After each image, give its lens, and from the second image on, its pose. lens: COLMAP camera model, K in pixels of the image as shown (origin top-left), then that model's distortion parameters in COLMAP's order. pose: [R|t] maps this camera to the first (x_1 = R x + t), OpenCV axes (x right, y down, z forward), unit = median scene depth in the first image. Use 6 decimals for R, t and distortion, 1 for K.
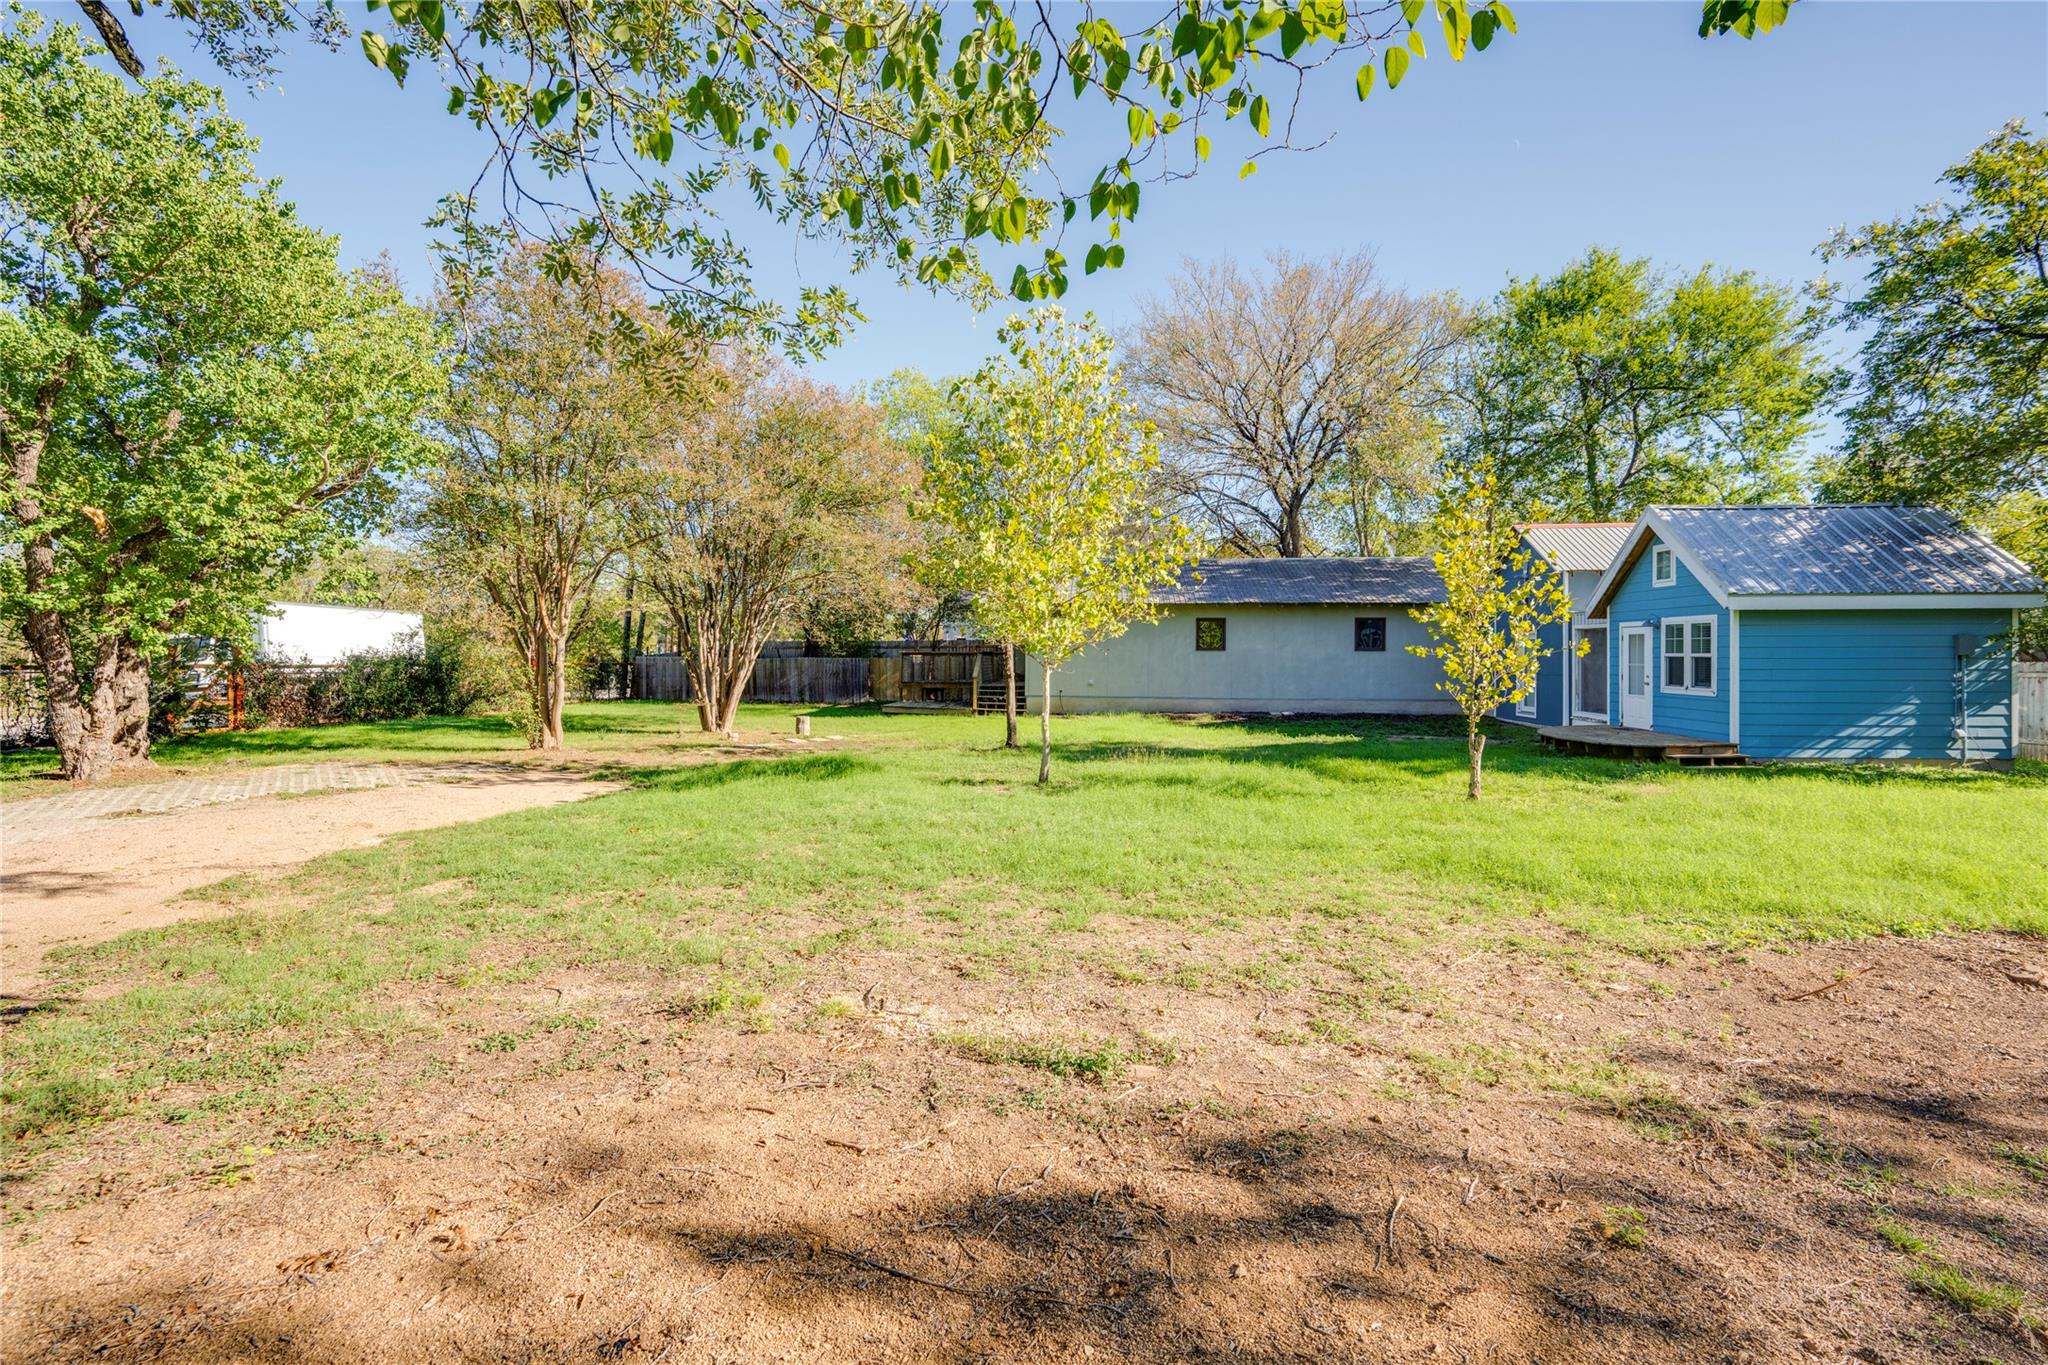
lens RADIAL K [[869.5, 0, 1028.2], [0, 869.5, 662.8], [0, 0, 1]] dist [-0.003683, -0.000448]
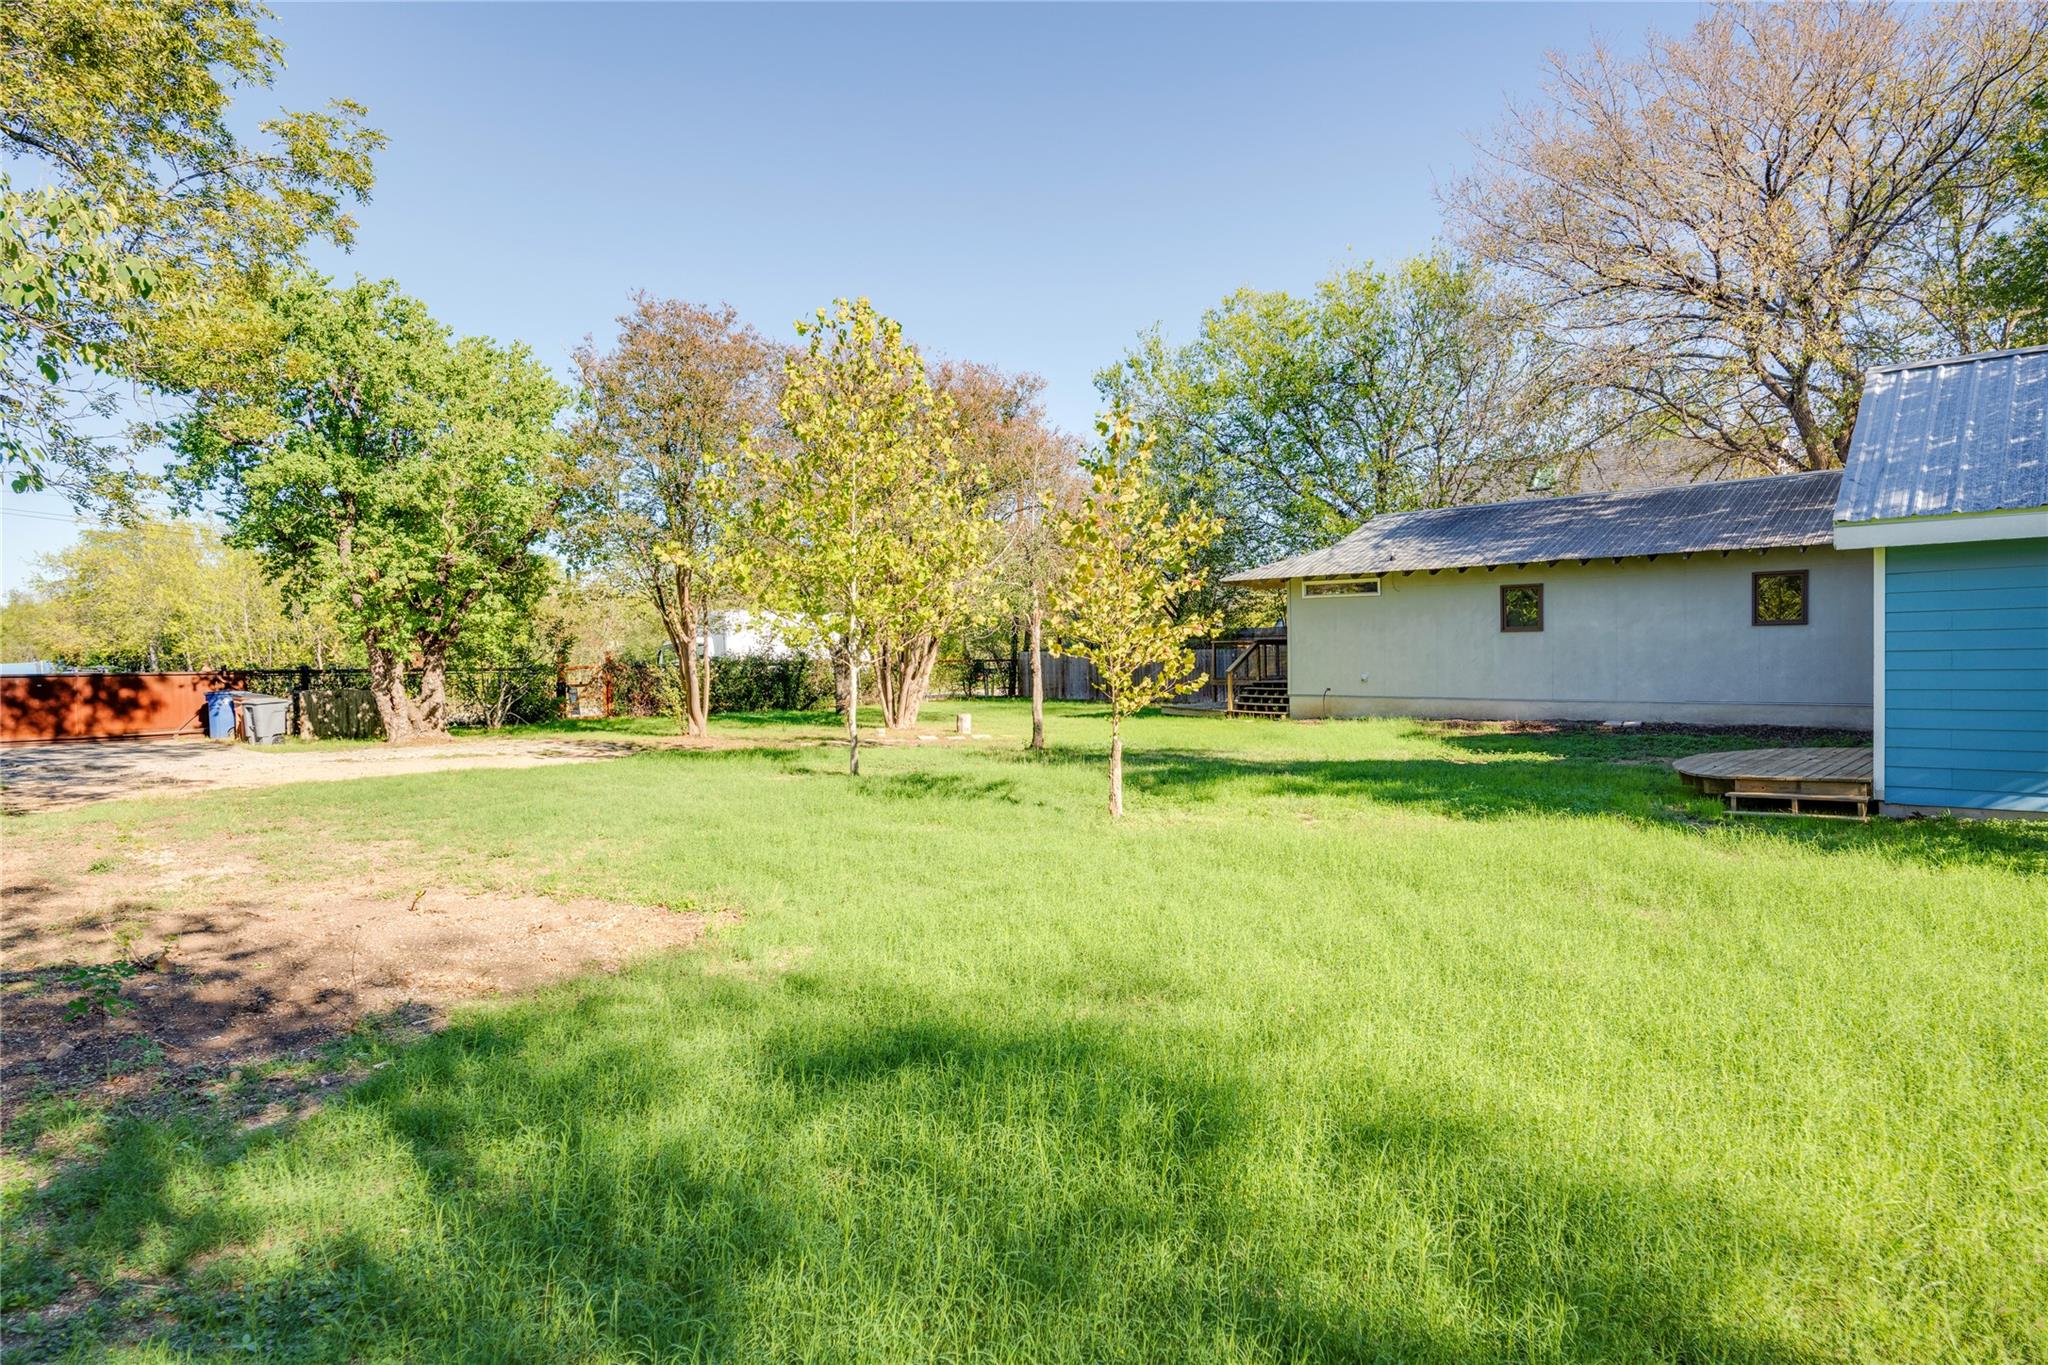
lens RADIAL K [[1171.5, 0, 1034.2], [0, 1171.5, 689.1], [0, 0, 1]] dist [-0.004170, -0.000035]
pose [[0.789656, 0.002810, -0.613543, 0.491410], [0.015630, 0.999573, 0.024695, 0.002967], [0.613350, -0.029090, 0.789275, 0.022099]]
